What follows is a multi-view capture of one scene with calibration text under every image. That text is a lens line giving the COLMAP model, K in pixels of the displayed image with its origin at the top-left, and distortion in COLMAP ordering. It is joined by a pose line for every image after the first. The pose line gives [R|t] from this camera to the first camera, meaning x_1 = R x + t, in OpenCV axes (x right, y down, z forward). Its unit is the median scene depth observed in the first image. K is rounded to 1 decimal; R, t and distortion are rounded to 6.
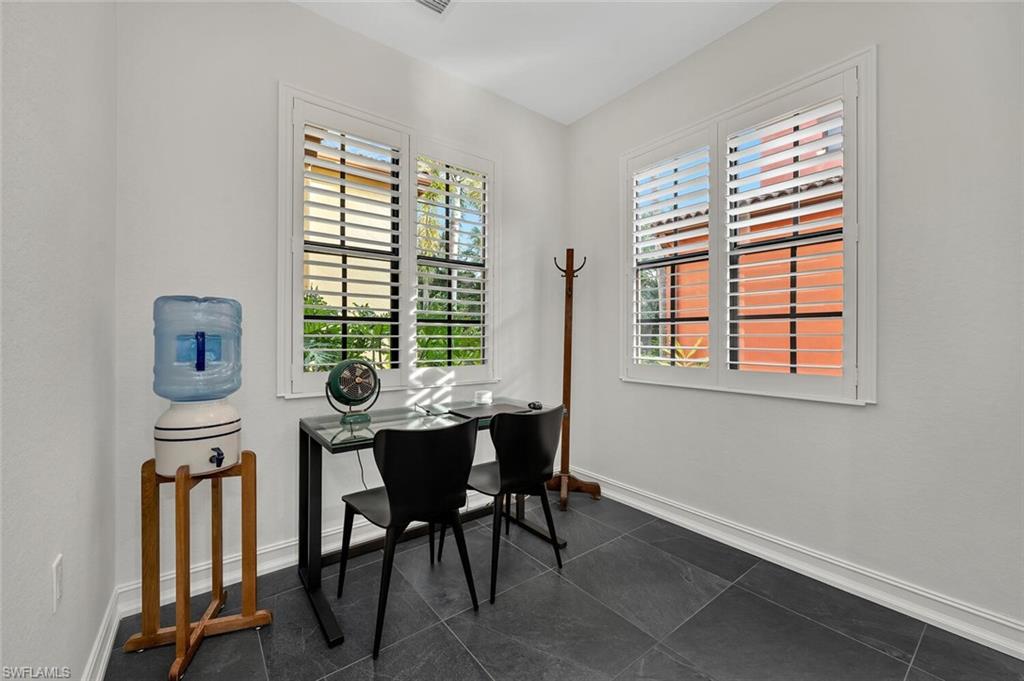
lens RADIAL K [[408.3, 0, 505.9], [0, 408.3, 338.5], [0, 0, 1]] dist [0.003717, 0.000053]
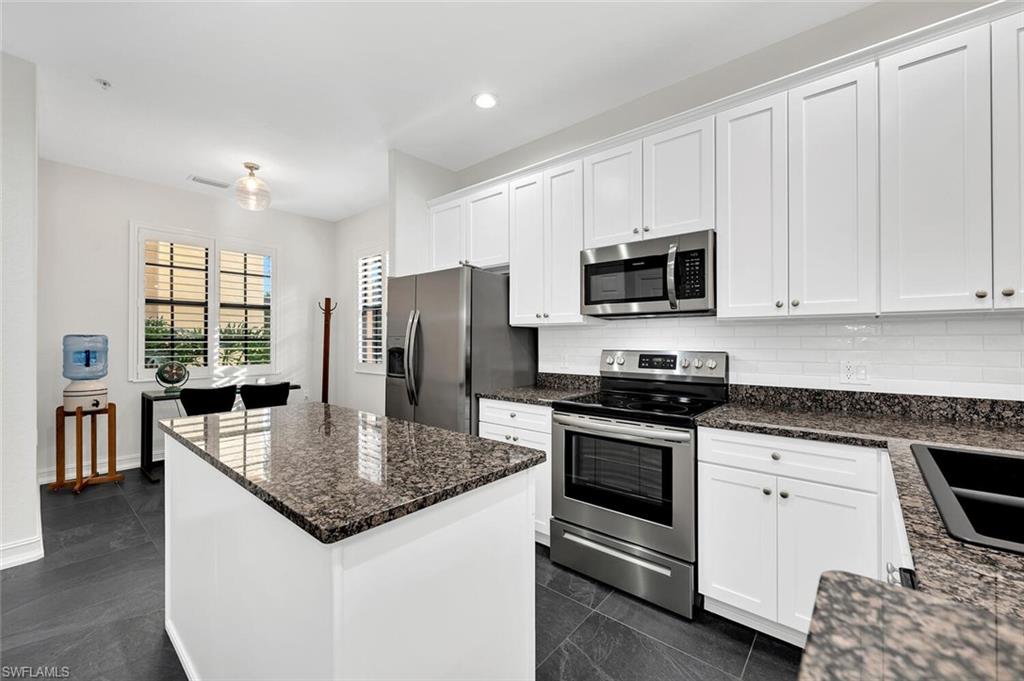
lens RADIAL K [[408.3, 0, 515.4], [0, 408.3, 337.3], [0, 0, 1]] dist [0.003717, 0.000053]
pose [[0.975142, -0.001144, 0.221578, 0.994440], [0.003192, 0.999955, -0.008887, -0.054491], [-0.221558, 0.009373, 0.975102, -1.623744]]
